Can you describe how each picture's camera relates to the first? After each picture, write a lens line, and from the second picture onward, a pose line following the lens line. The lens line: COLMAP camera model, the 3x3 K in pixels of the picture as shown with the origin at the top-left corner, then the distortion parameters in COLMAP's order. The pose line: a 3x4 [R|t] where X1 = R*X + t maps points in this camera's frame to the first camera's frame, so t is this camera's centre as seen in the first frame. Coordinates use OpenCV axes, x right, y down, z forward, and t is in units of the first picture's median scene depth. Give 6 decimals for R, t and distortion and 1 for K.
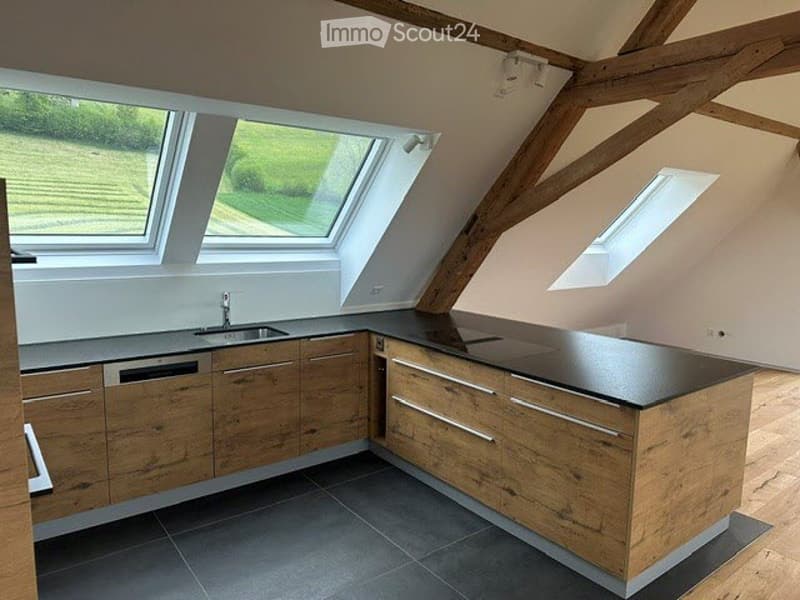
lens RADIAL K [[557.4, 0, 400.0], [0, 557.4, 300.0], [0, 0, 1]] dist [0.091456, -0.111085]
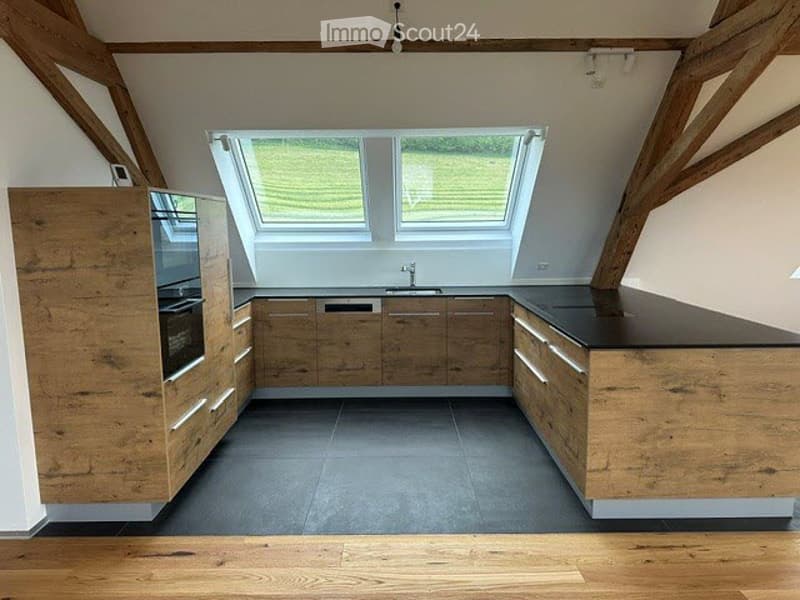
lens RADIAL K [[557.4, 0, 400.0], [0, 557.4, 300.0], [0, 0, 1]] dist [0.091456, -0.111085]
pose [[0.796286, 0.058126, -0.602121, 0.544255], [-0.056132, 0.998178, 0.022127, 0.056216], [0.602310, 0.016179, 0.798098, -0.124648]]
